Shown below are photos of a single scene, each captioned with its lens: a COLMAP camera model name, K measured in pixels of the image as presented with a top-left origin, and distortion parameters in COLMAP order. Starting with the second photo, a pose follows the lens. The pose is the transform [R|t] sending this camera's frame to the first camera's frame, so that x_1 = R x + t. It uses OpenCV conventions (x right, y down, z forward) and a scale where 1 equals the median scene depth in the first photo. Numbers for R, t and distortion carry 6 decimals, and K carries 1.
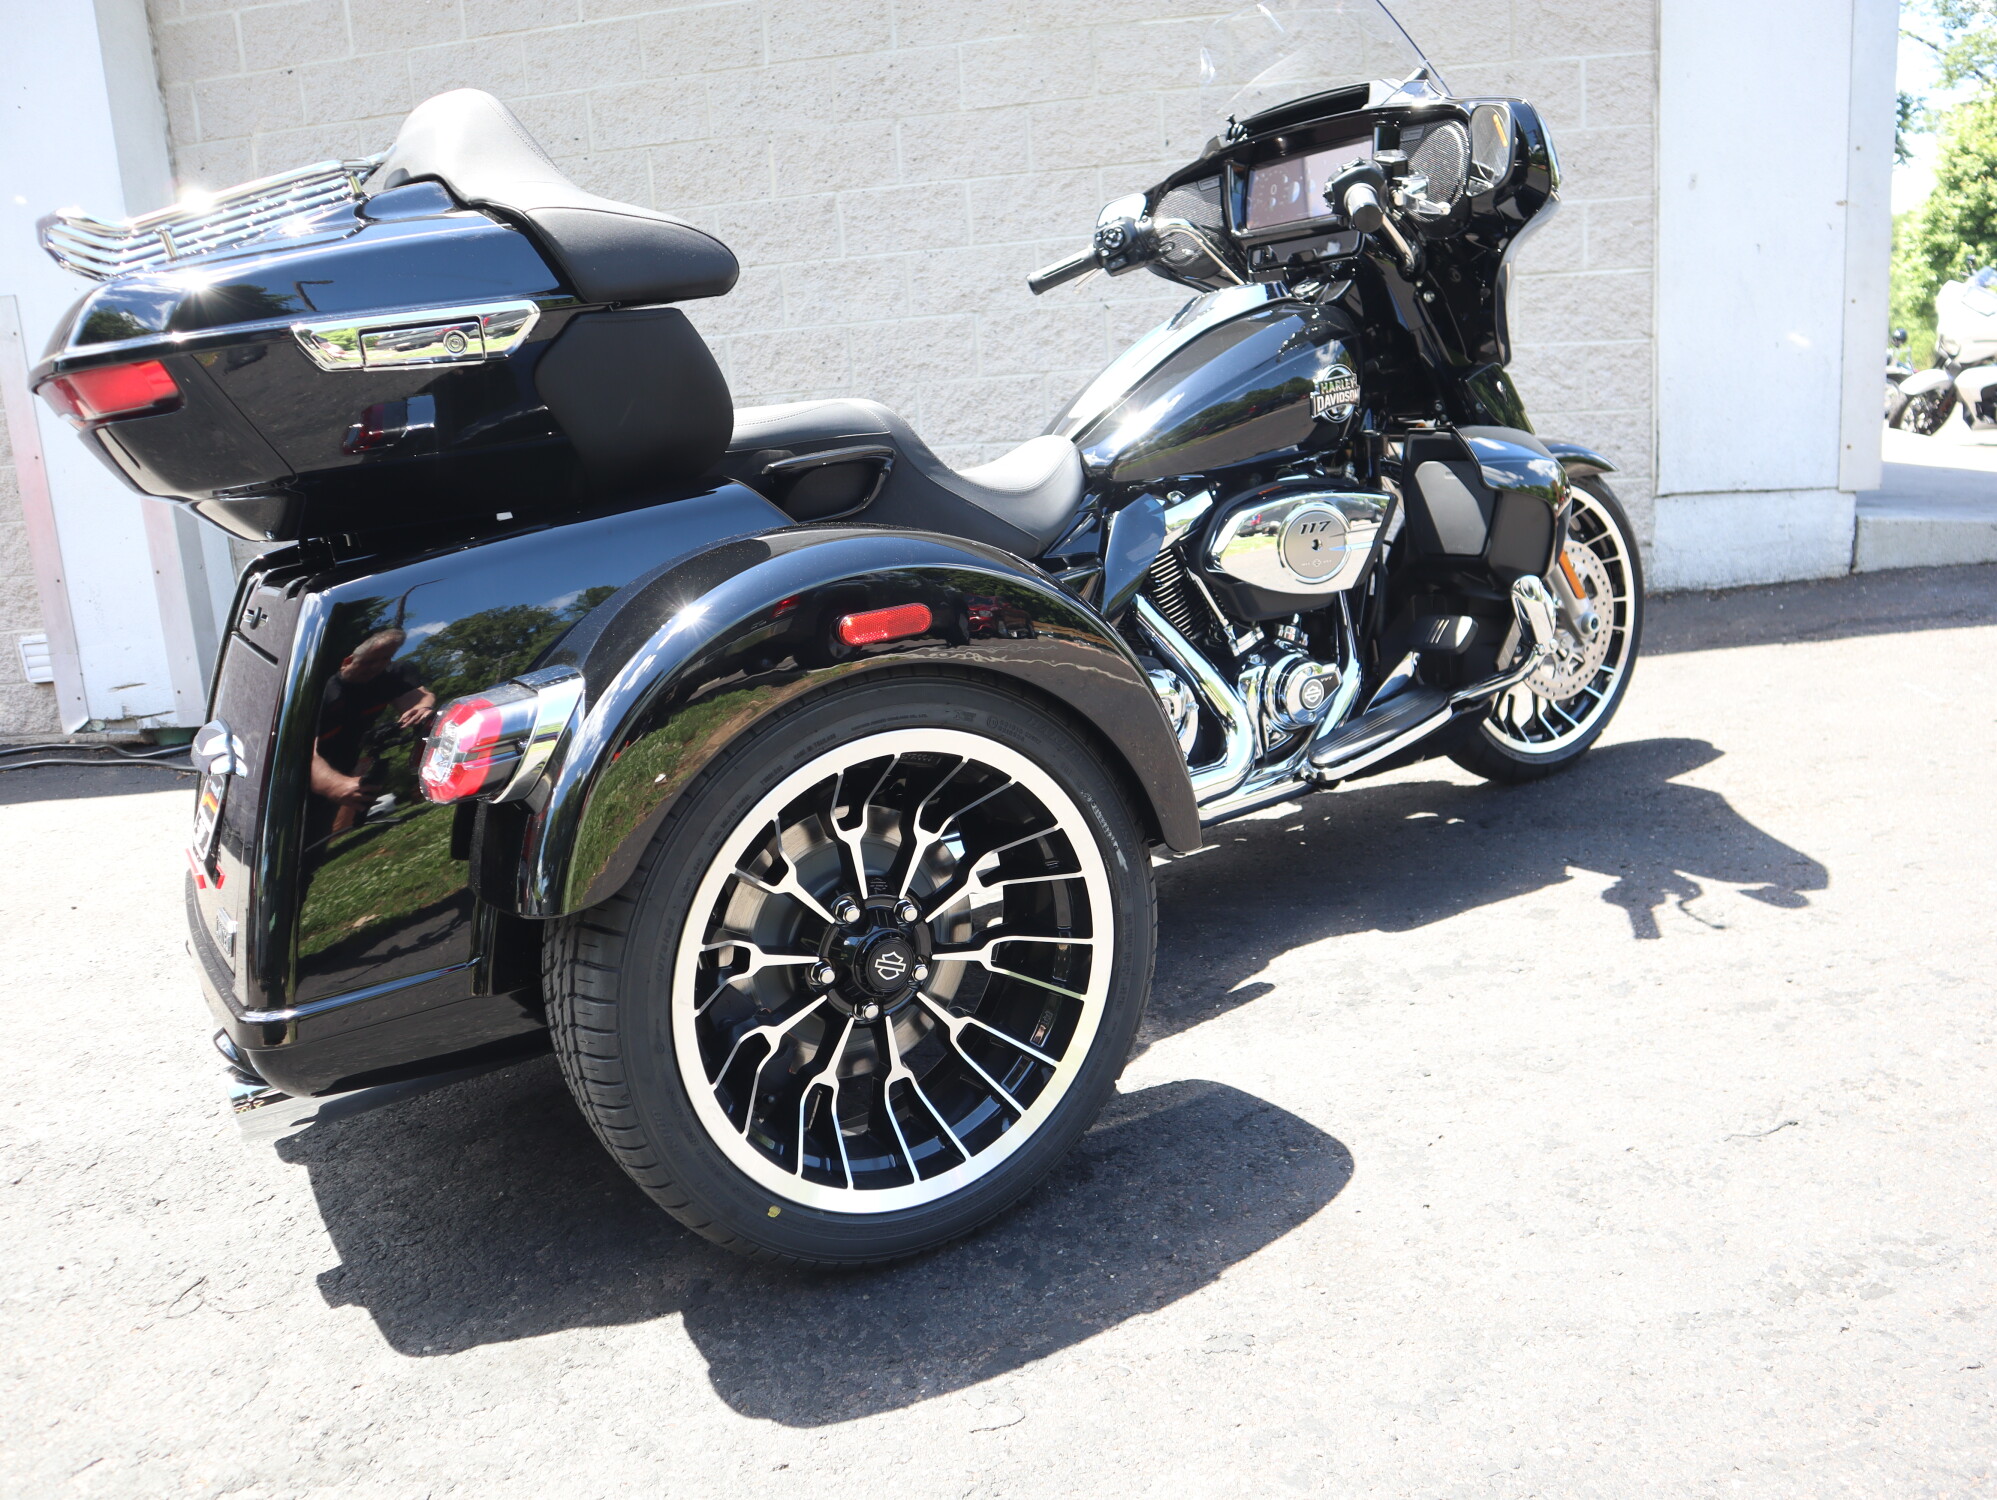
lens RADIAL K [[1558.5, 0, 979.5], [0, 1558.5, 741.2], [0, 0, 1]] dist [-0.132287, 0.090510]
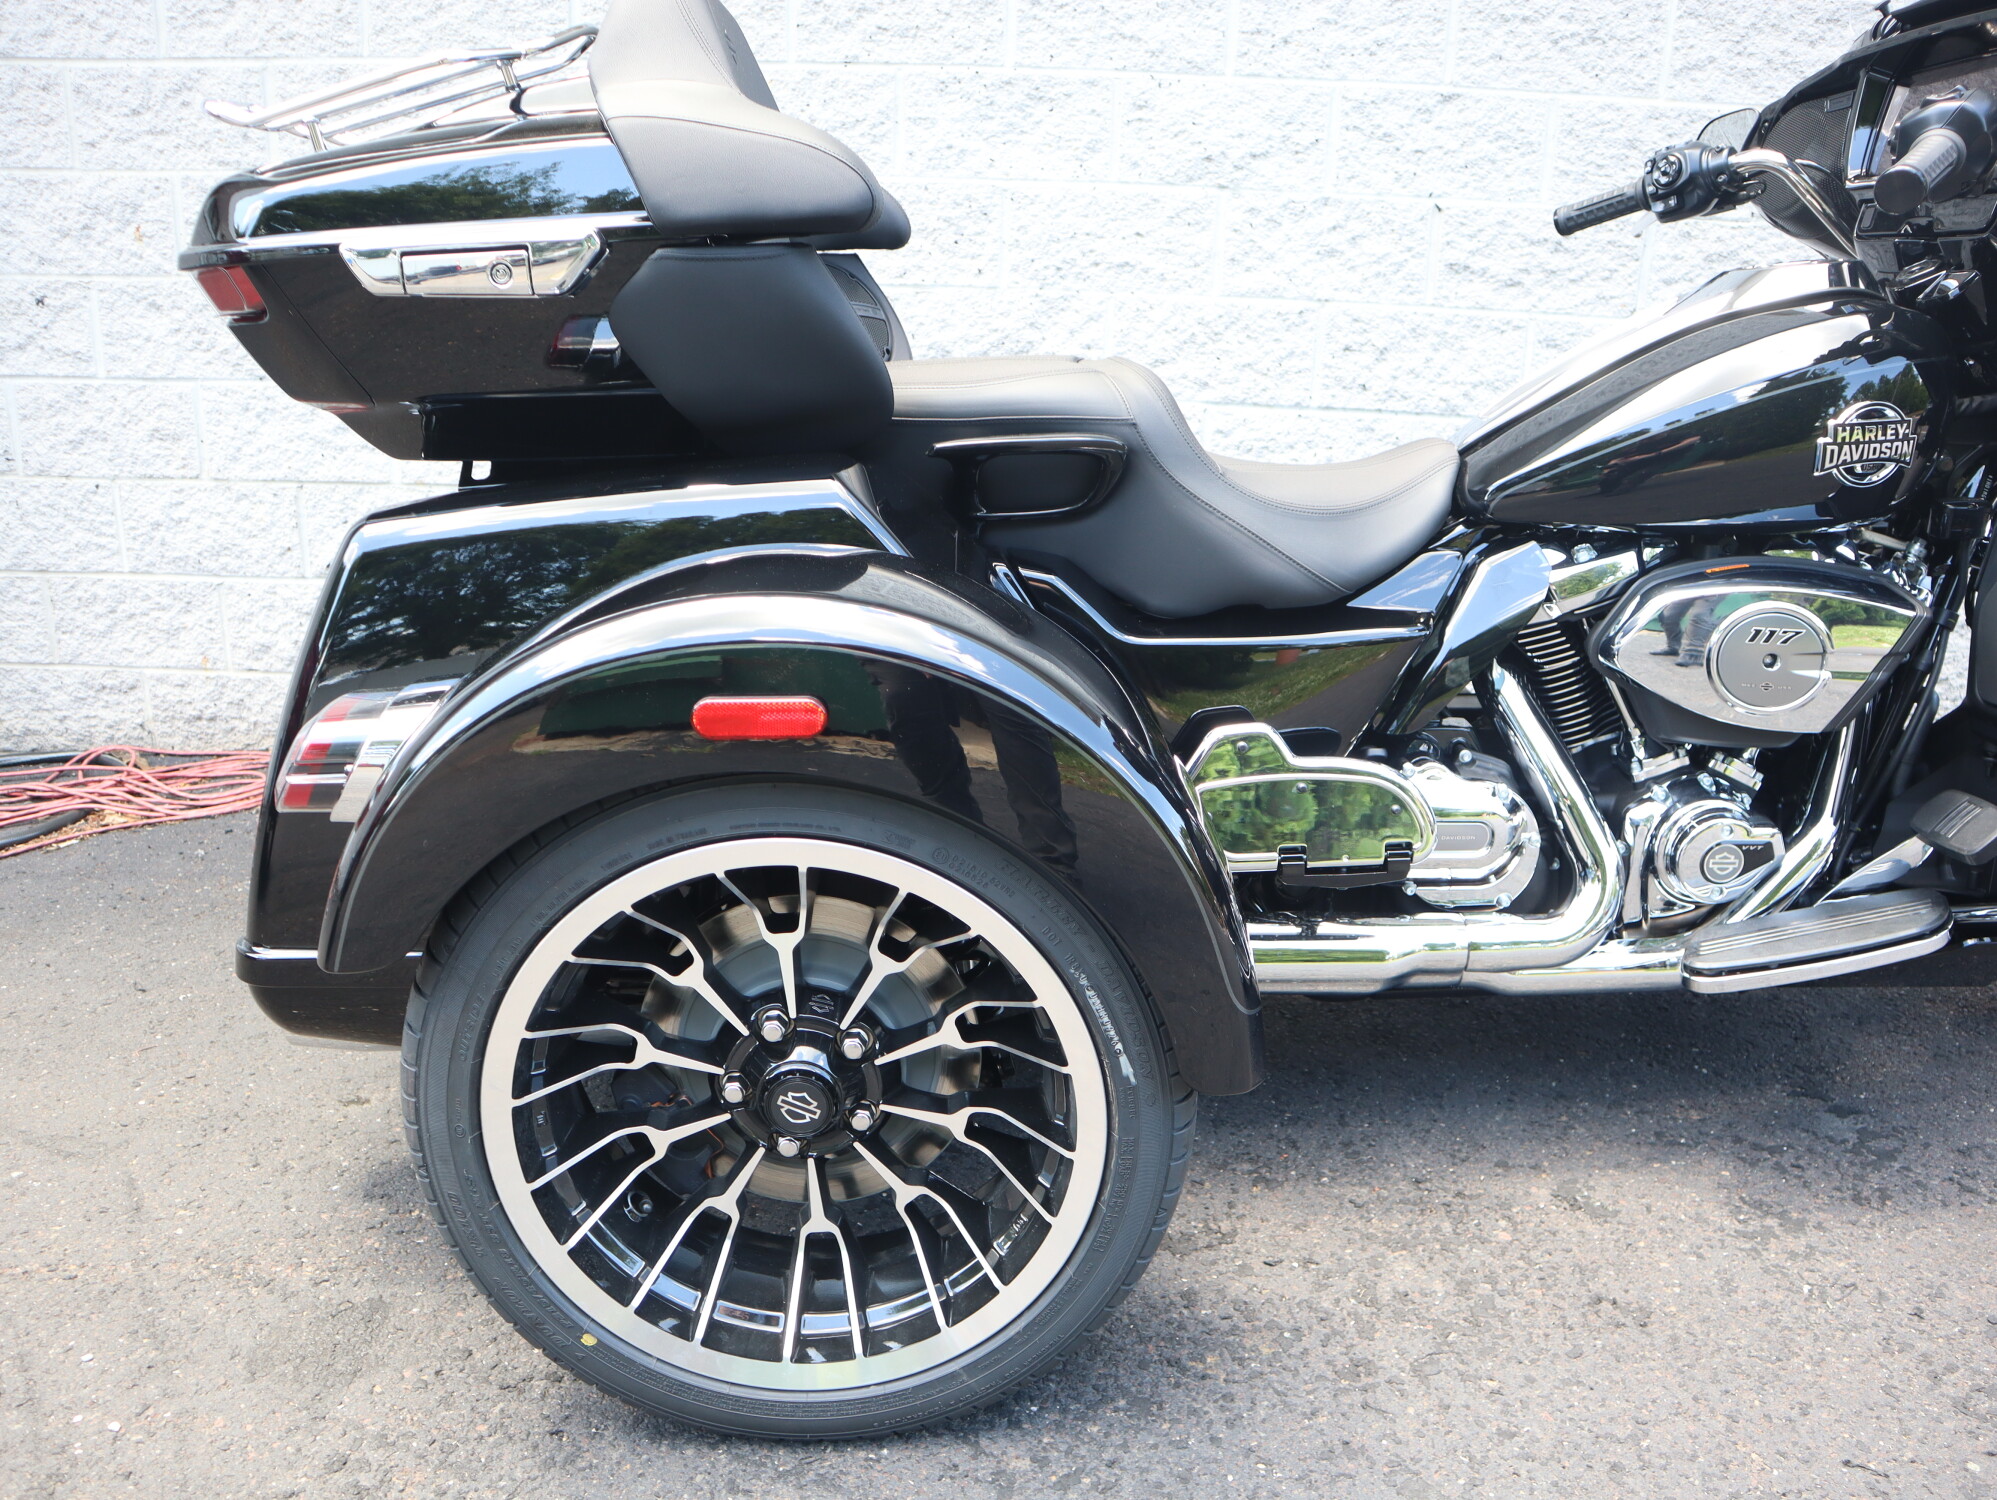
lens RADIAL K [[1554.6, 0, 989.2], [0, 1554.6, 751.3], [0, 0, 1]] dist [-0.124341, 0.077880]
pose [[0.984874, 0.059199, 0.162847, -0.181223], [-0.070685, 0.995335, 0.065665, -0.092274], [-0.158200, -0.076183, 0.984464, 0.413170]]
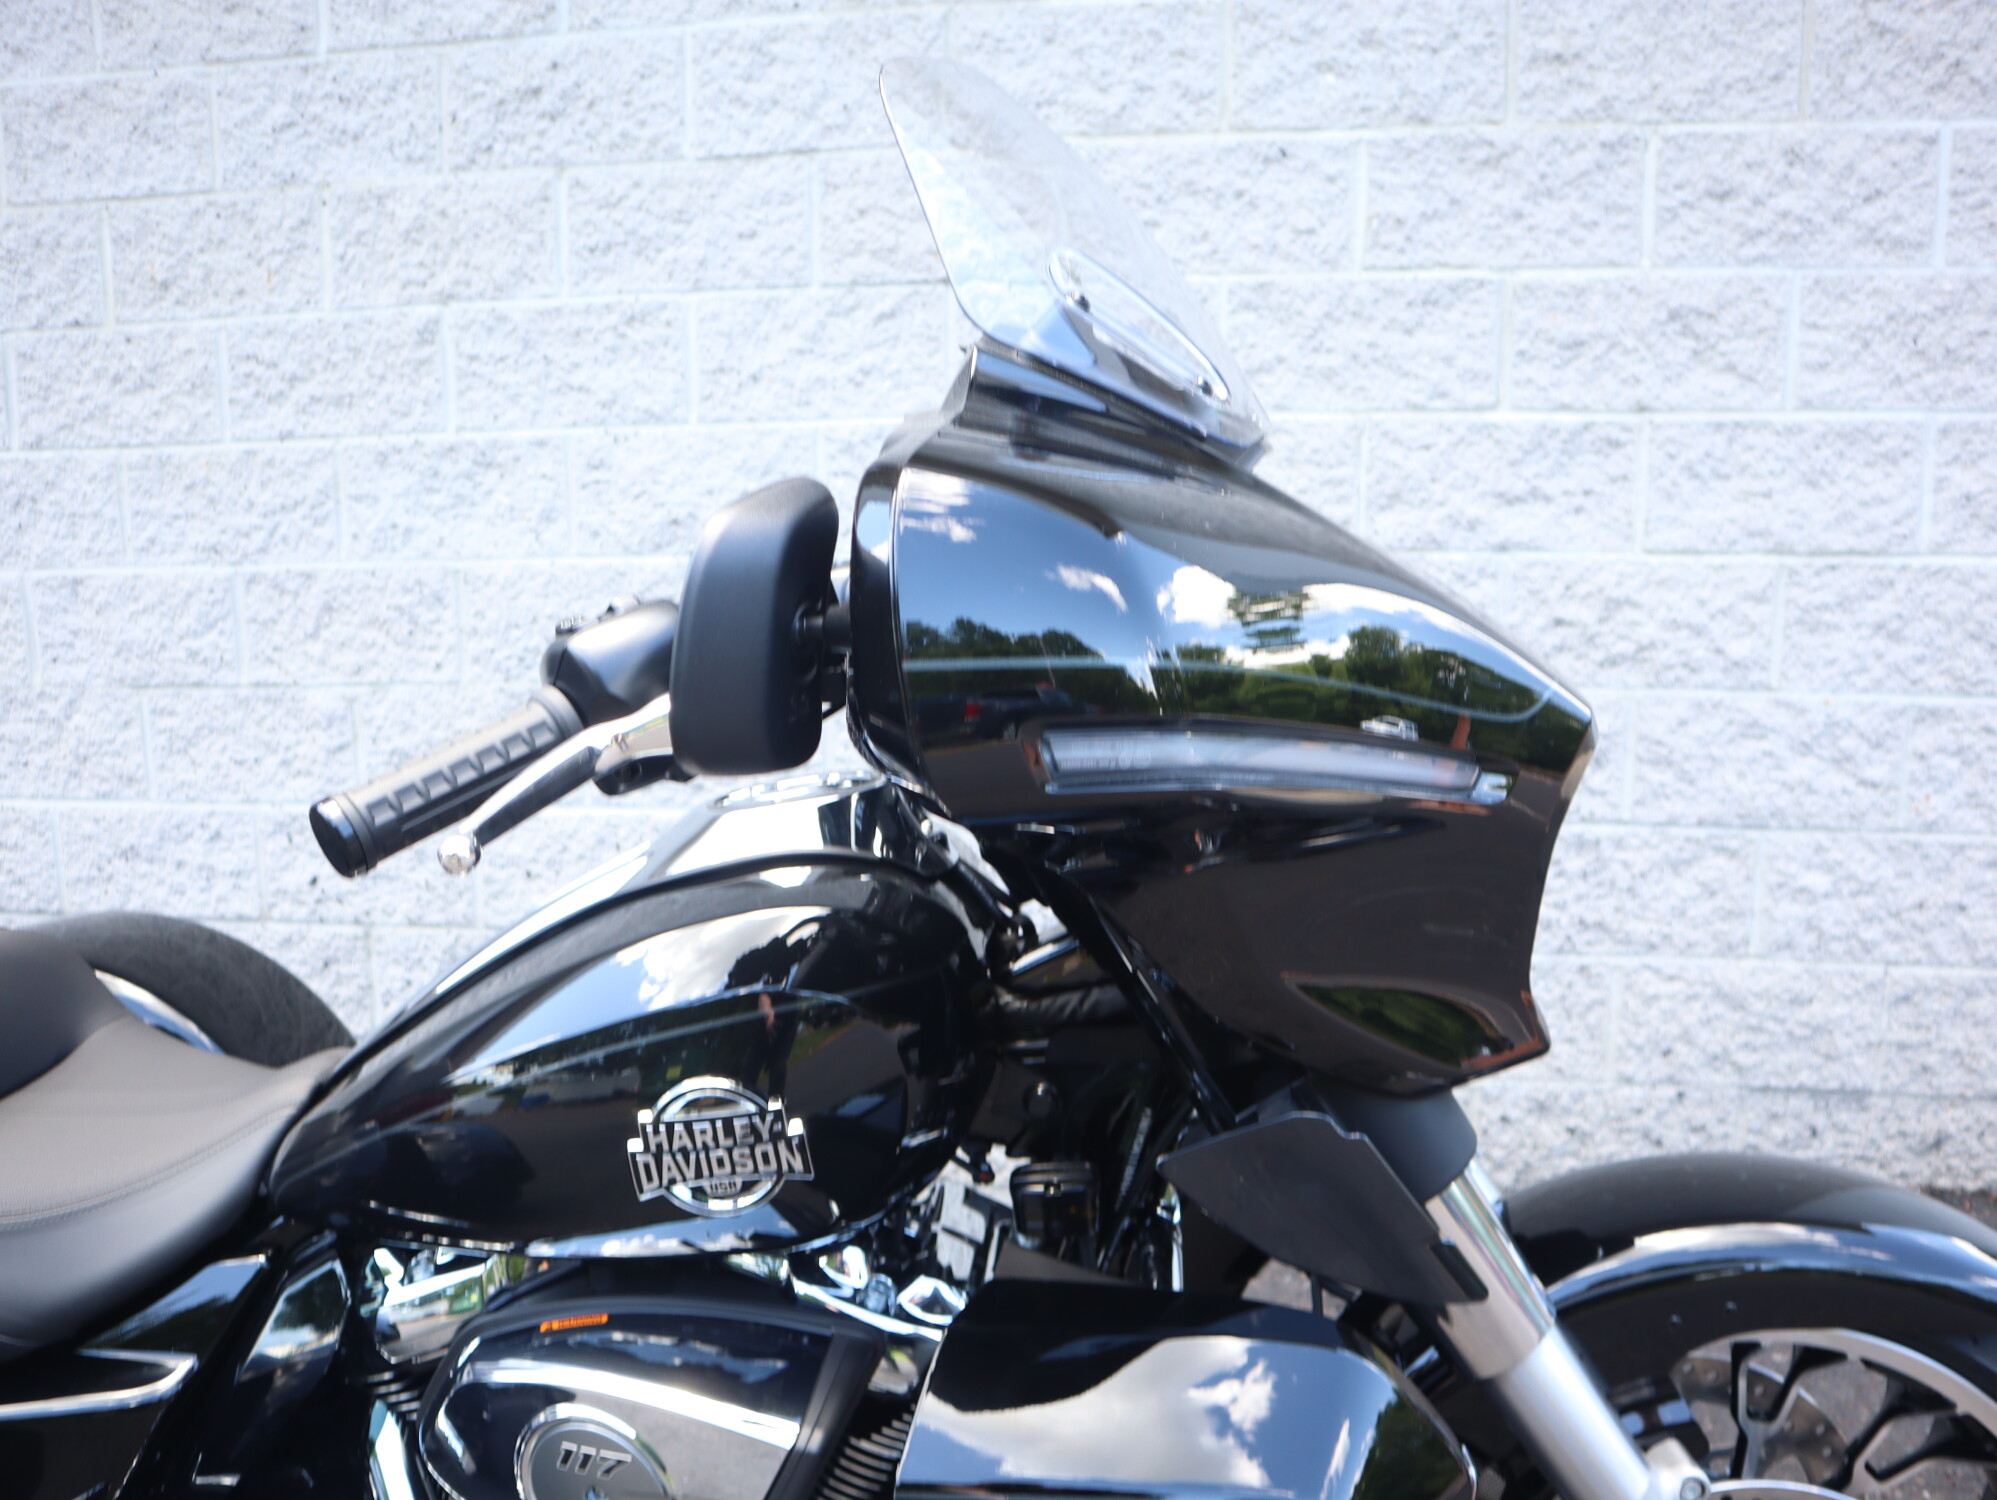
lens RADIAL K [[1552.4, 0, 990.1], [0, 1552.4, 753.9], [0, 0, 1]] dist [-0.127746, 0.081423]
pose [[0.997646, 0.051778, 0.044965, 0.074921], [-0.048769, 0.996652, -0.065627, -0.188513], [-0.048213, 0.063279, 0.996831, 0.506023]]
